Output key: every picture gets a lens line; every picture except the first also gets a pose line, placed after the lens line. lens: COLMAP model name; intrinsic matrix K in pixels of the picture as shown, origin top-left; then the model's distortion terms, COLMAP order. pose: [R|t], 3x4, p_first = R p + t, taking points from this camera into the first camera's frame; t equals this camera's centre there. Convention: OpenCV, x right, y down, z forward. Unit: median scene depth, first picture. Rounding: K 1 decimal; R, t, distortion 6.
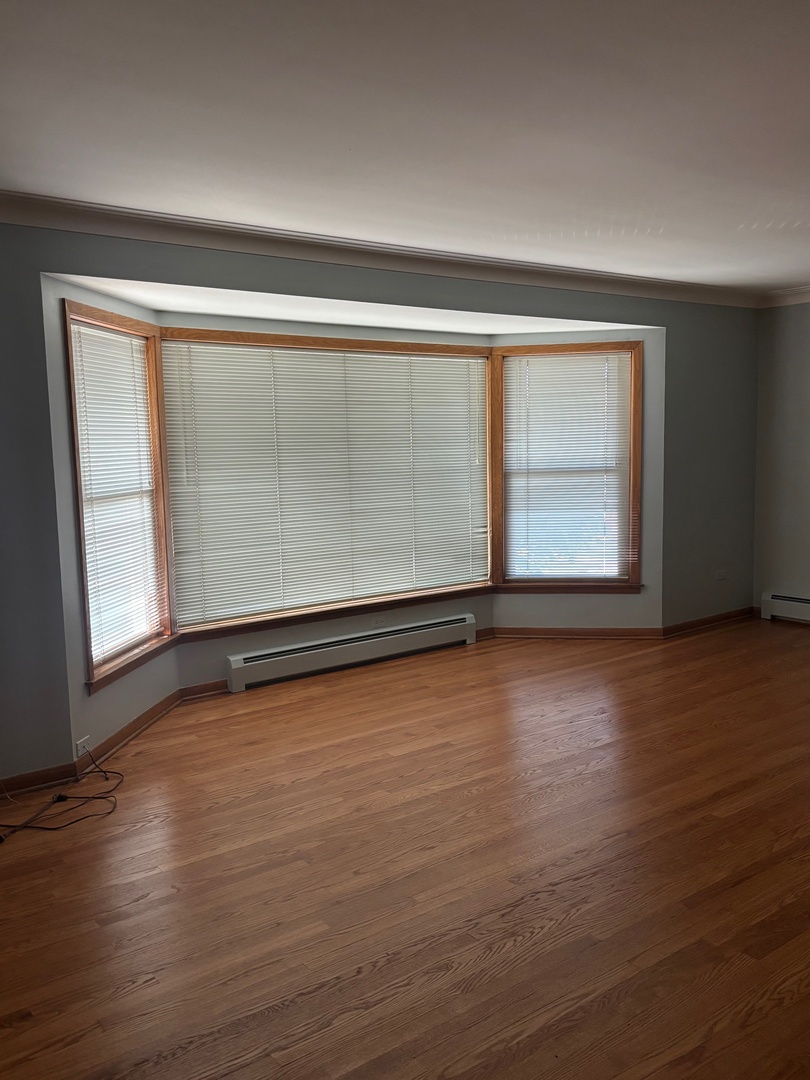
lens RADIAL K [[922.2, 0, 403.2], [0, 922.2, 545.5], [0, 0, 1]] dist [0.133740, -0.355649]
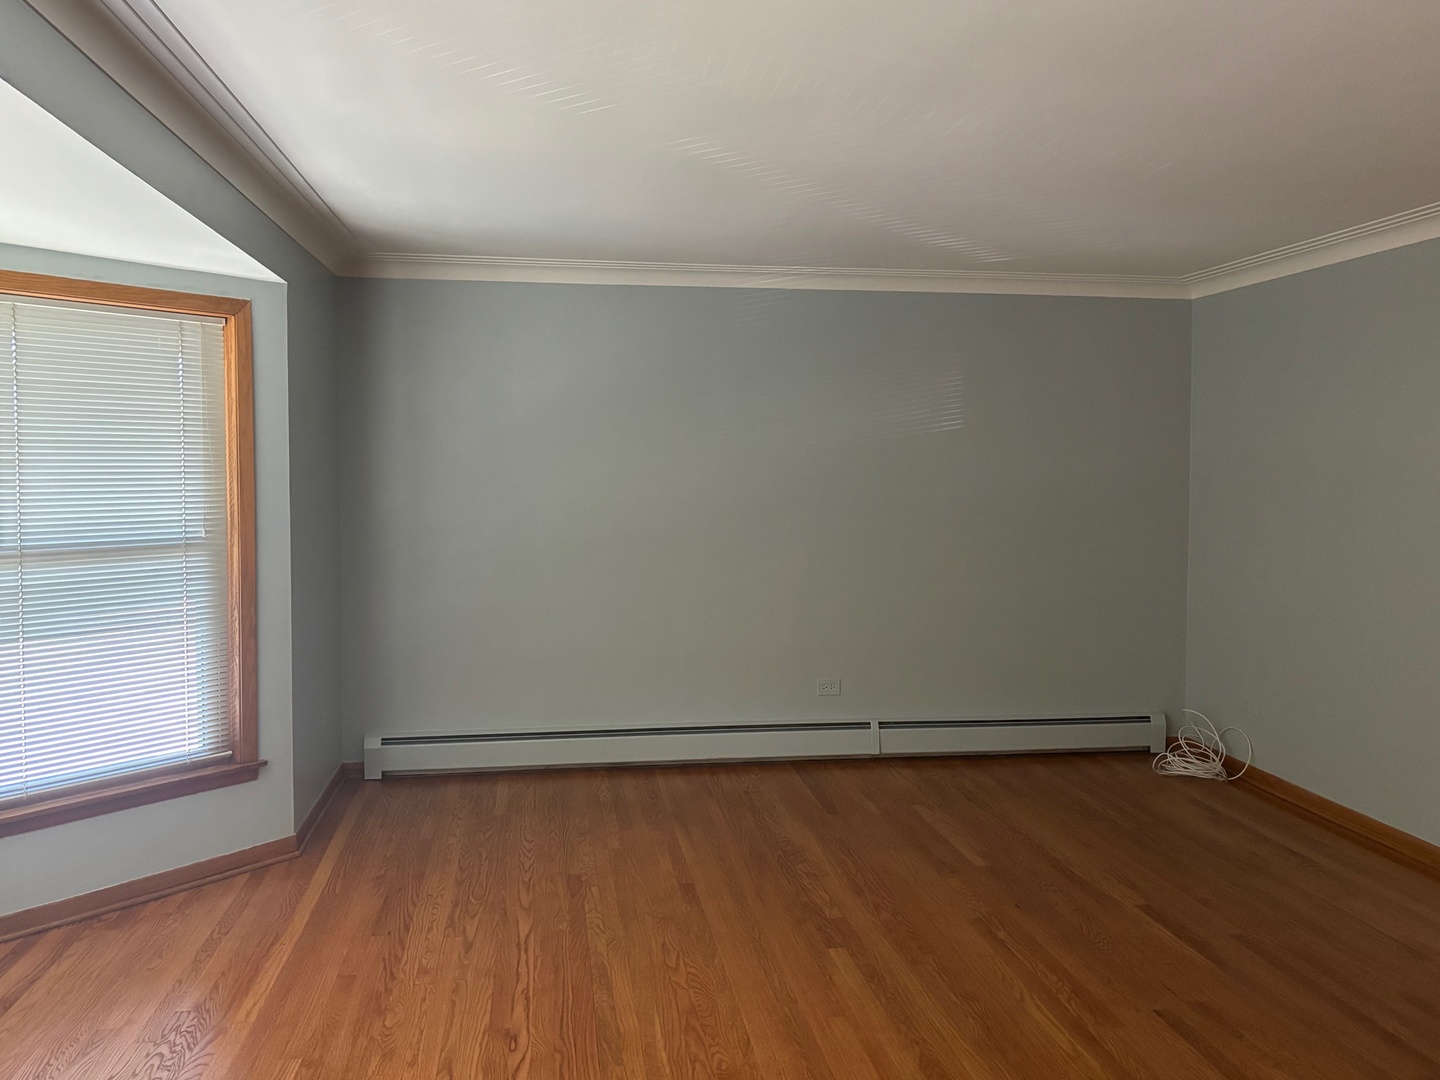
lens RADIAL K [[1229.5, 0, 723.6], [0, 1229.5, 532.7], [0, 0, 1]] dist [0.133740, -0.355649]
pose [[0.490971, -0.021258, 0.870916, -0.223631], [0.089872, 0.995604, -0.026363, -0.044212], [-0.866528, 0.091215, 0.490724, 0.418627]]
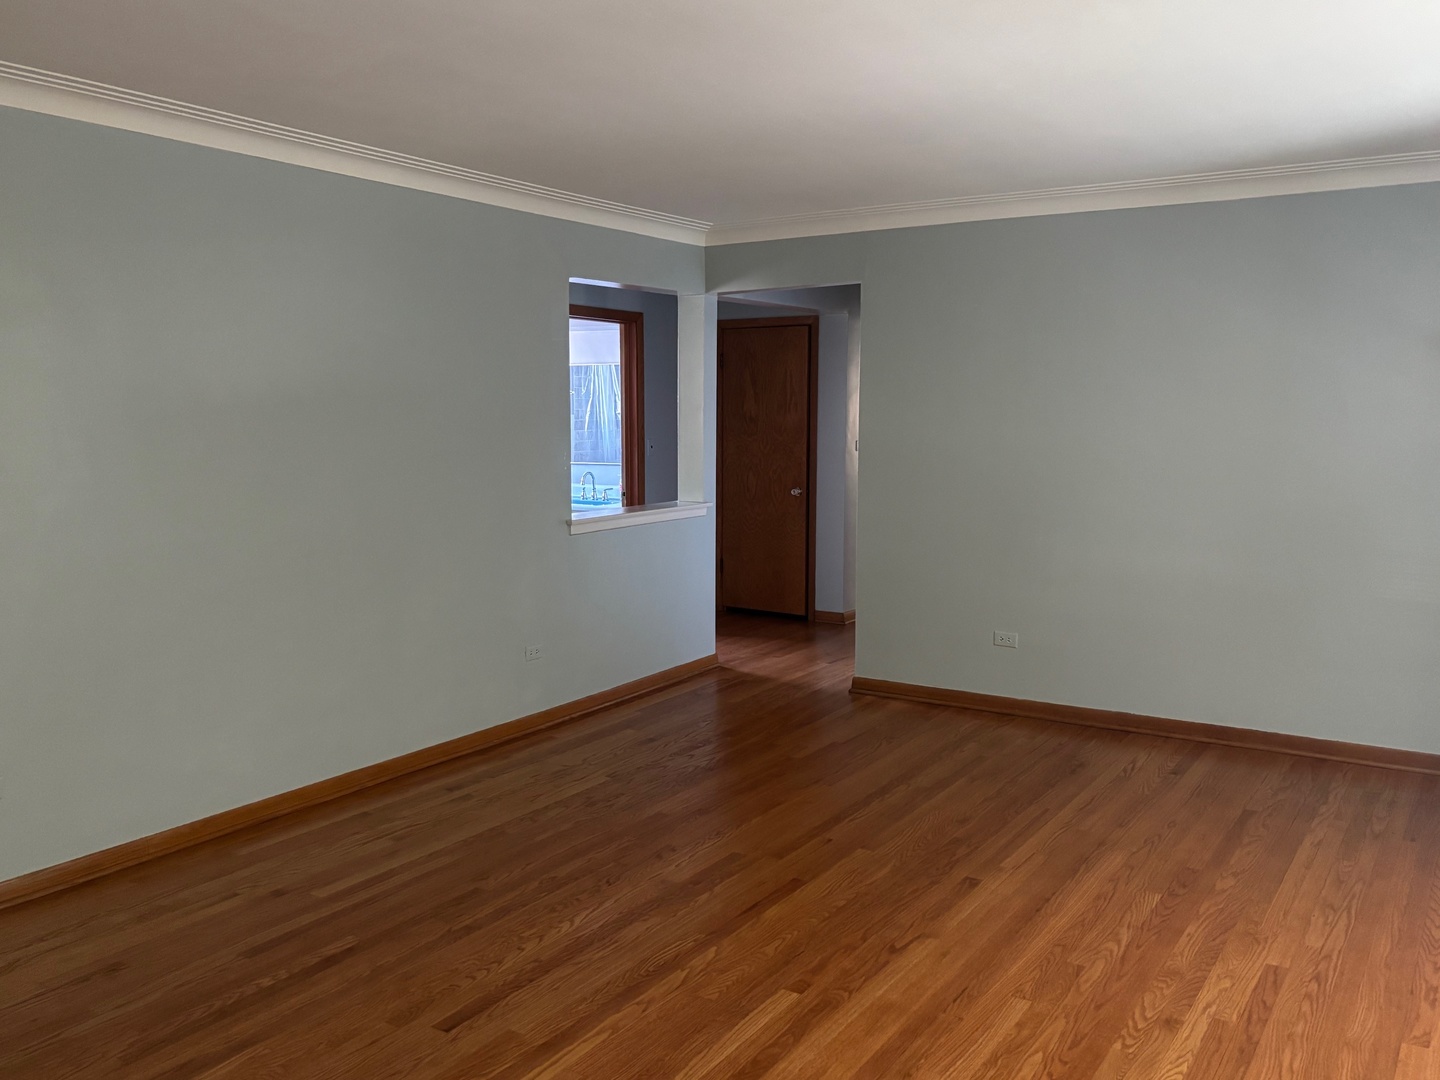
lens RADIAL K [[1229.5, 0, 723.6], [0, 1229.5, 532.7], [0, 0, 1]] dist [0.133740, -0.355649]
pose [[-0.940936, 0.059483, -0.333318, 0.363054], [-0.017328, 0.974697, 0.222857, -0.124978], [0.338140, 0.215470, -0.916097, 0.952214]]
